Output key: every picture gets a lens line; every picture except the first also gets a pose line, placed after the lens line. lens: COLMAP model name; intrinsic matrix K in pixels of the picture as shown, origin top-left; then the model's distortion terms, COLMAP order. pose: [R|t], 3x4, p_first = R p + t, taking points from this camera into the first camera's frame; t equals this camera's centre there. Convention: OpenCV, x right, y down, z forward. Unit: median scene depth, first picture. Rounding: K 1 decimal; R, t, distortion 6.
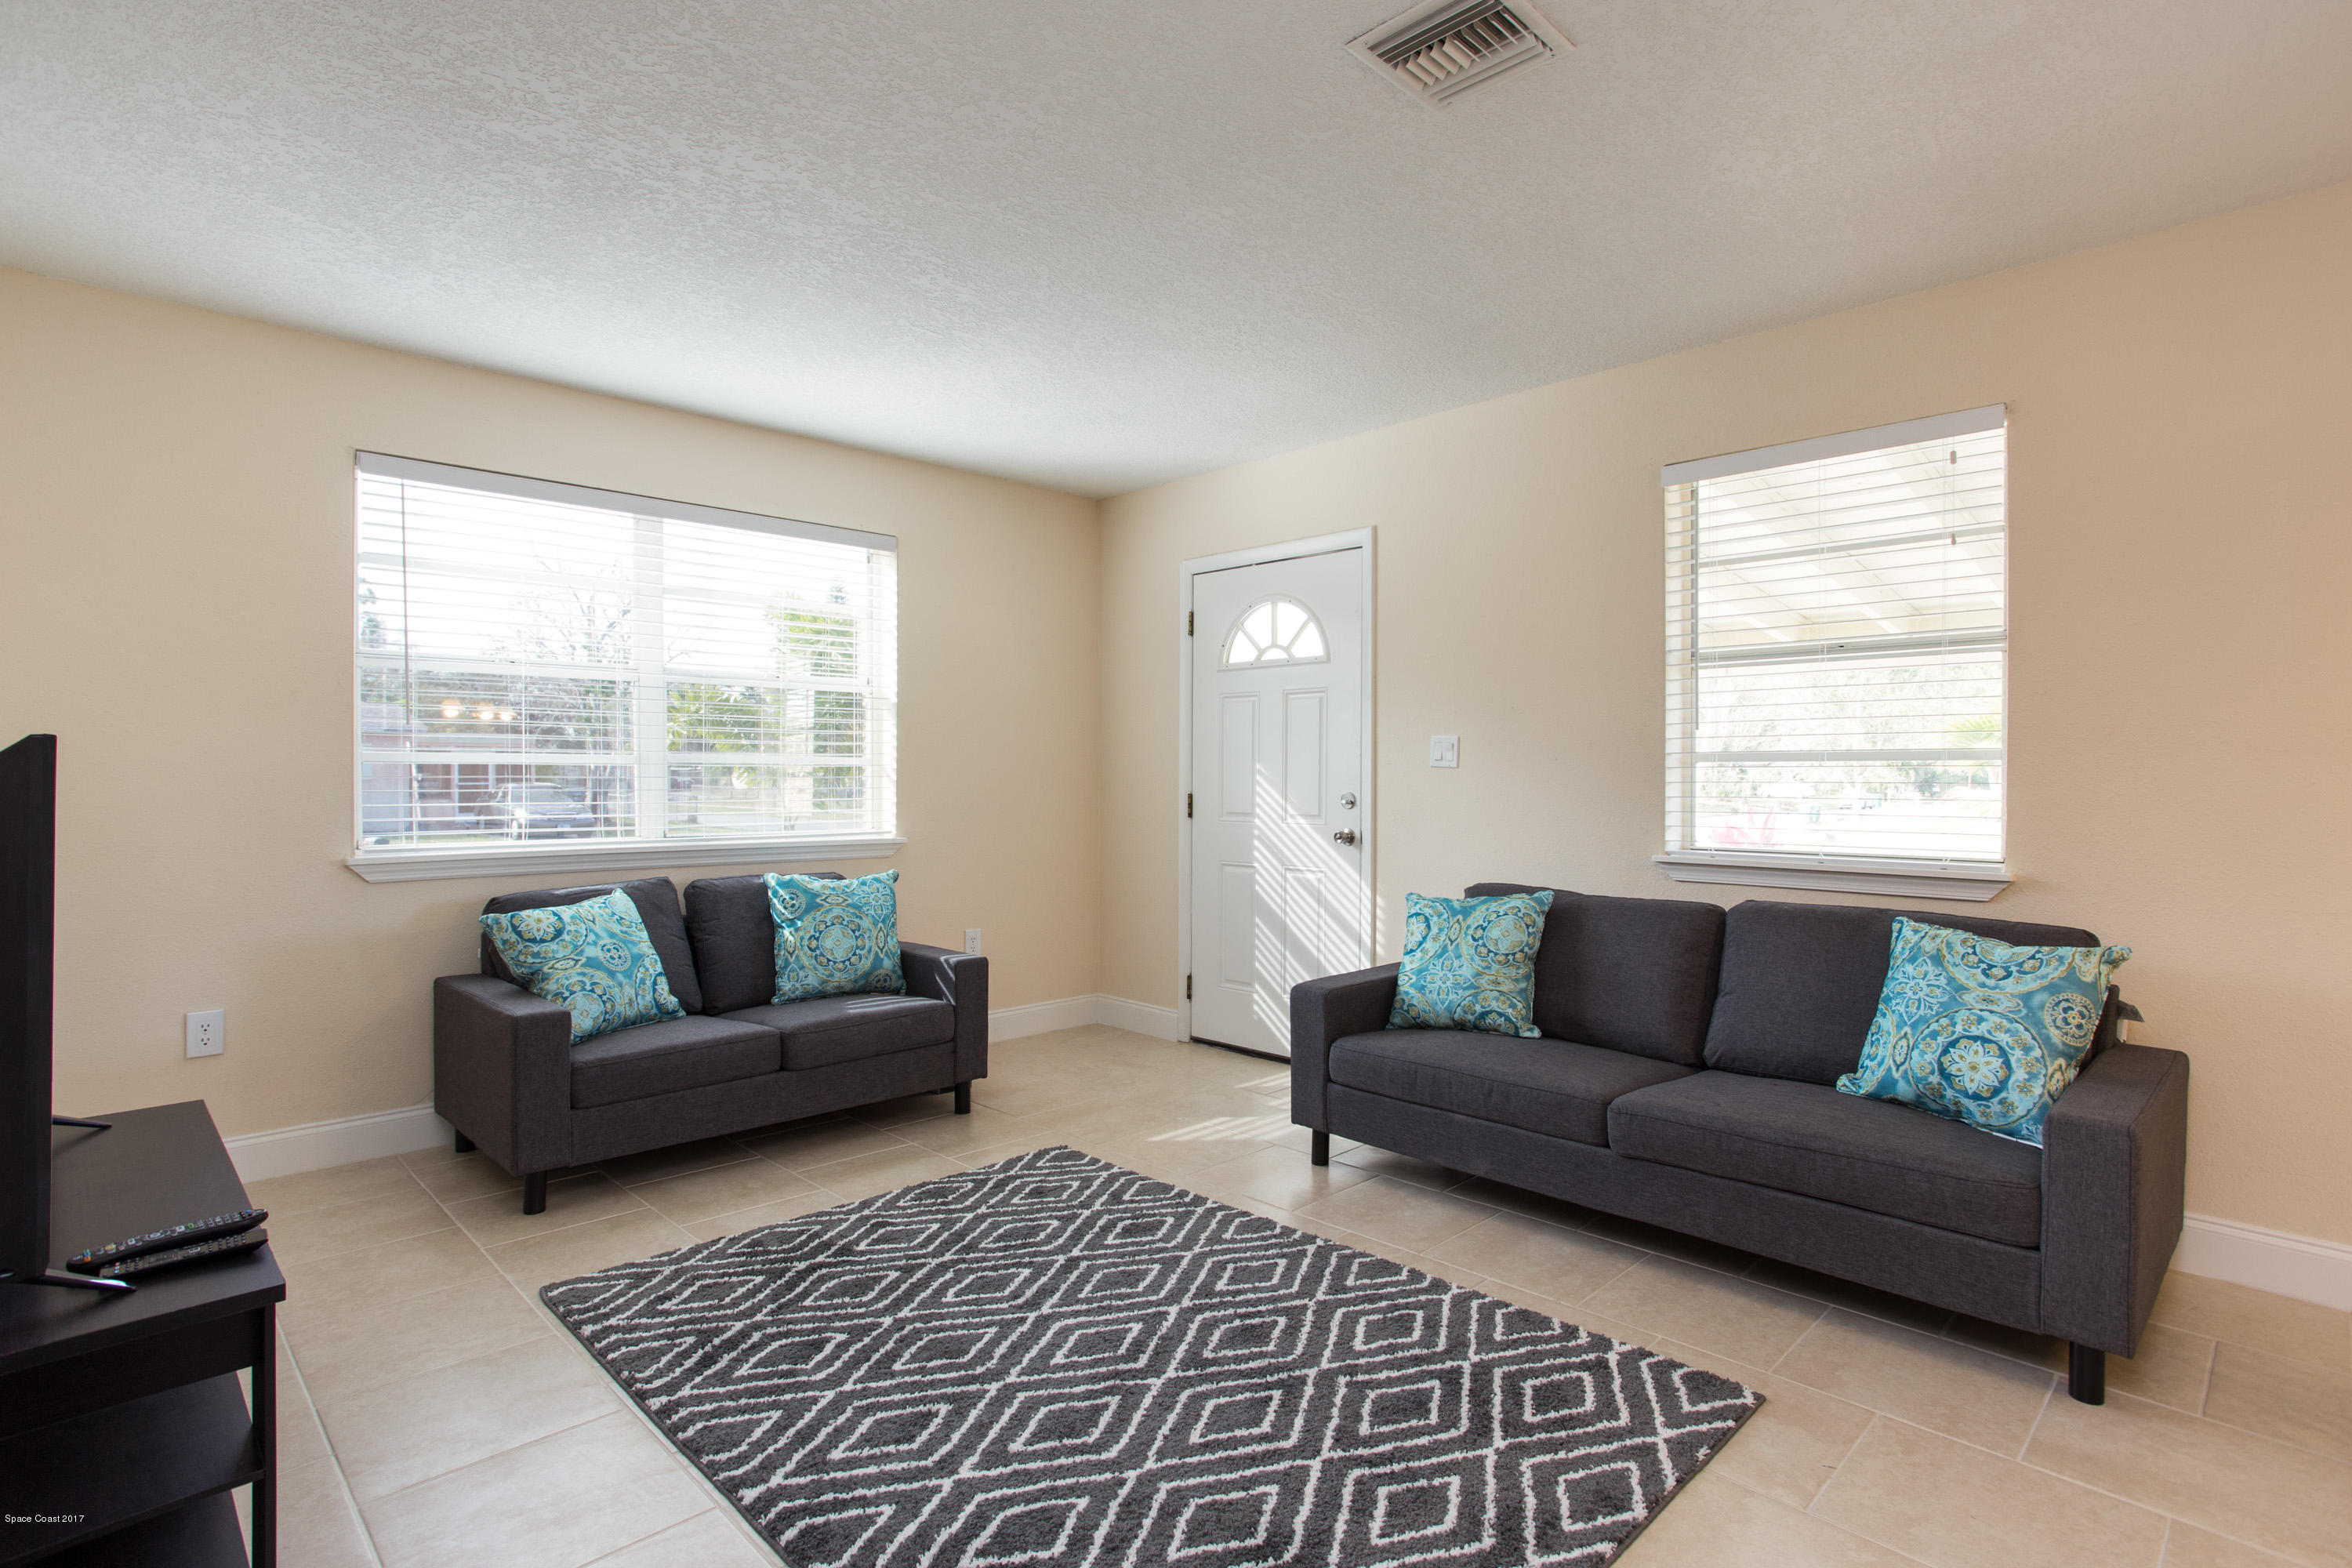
lens RADIAL K [[1154.3, 0, 1181.8], [0, 1154.3, 778.9], [0, 0, 1]] dist [-0.000043, 0.000060]
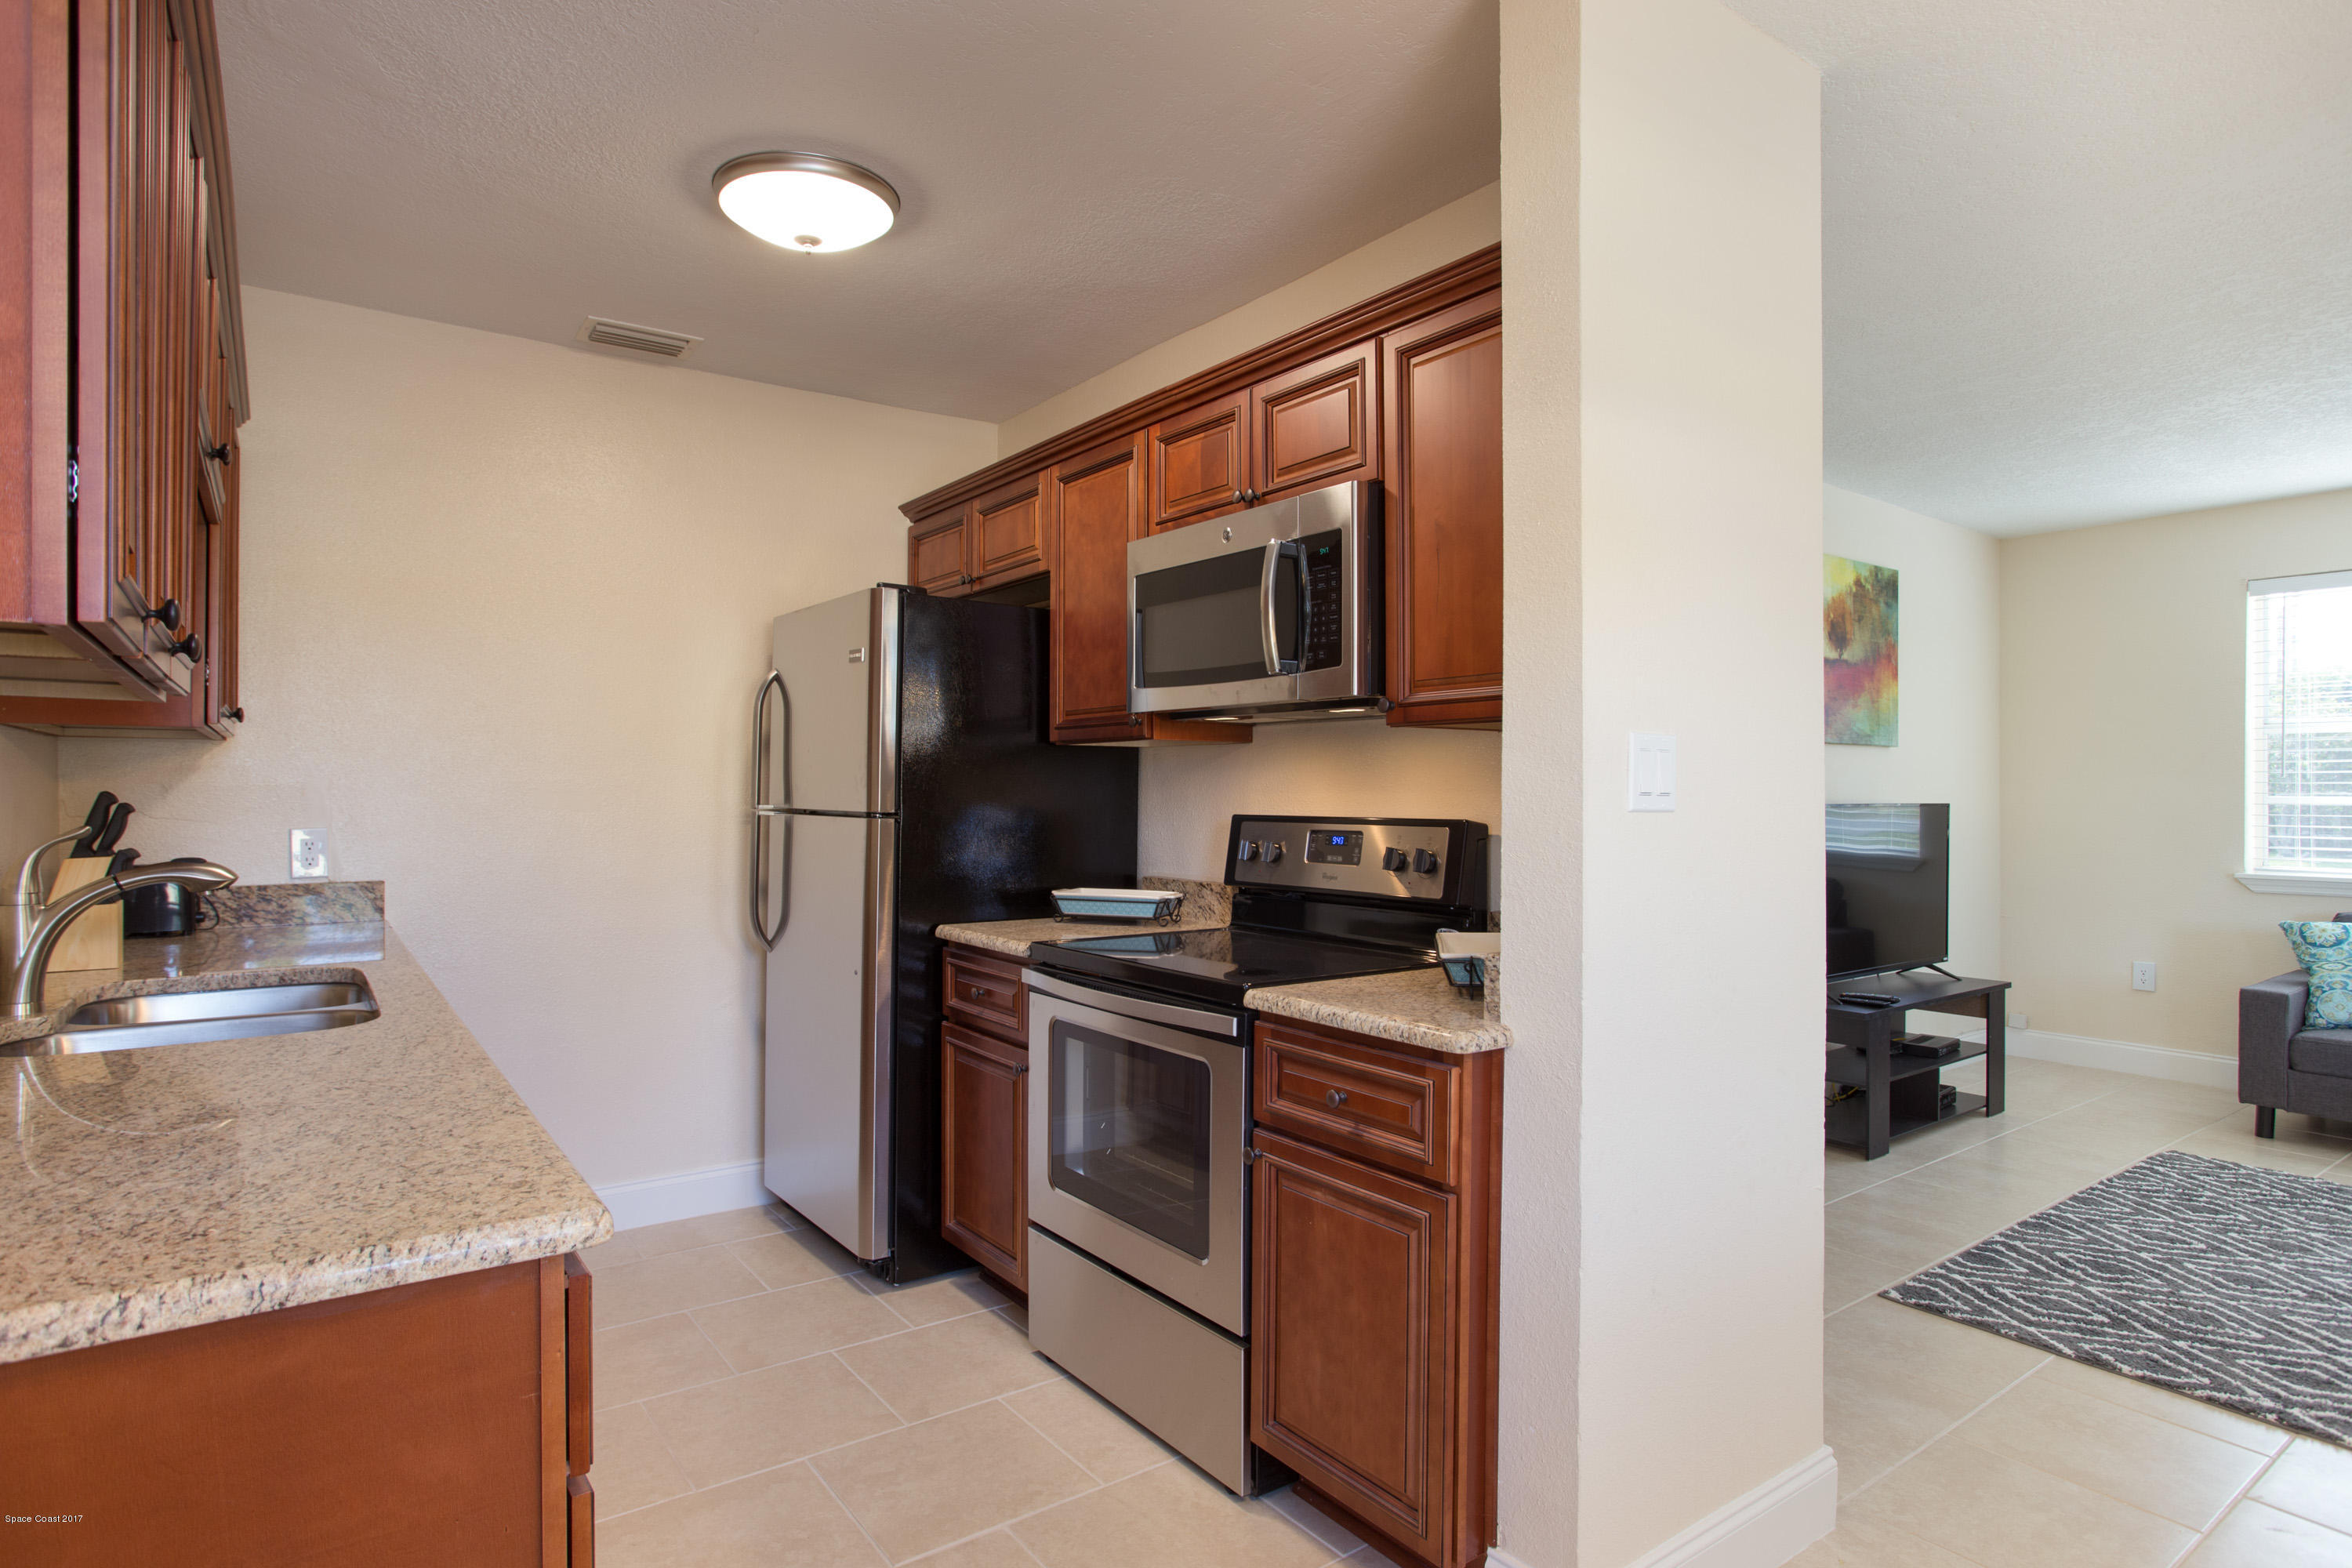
lens RADIAL K [[1235.3, 0, 1182.5], [0, 1235.3, 787.0], [0, 0, 1]] dist [0.005320, 0.000880]
pose [[-0.153180, -0.002762, -0.988194, 1.539739], [-0.007637, 0.999970, -0.001612, -0.037513], [0.988169, 0.007300, -0.153197, -0.063037]]
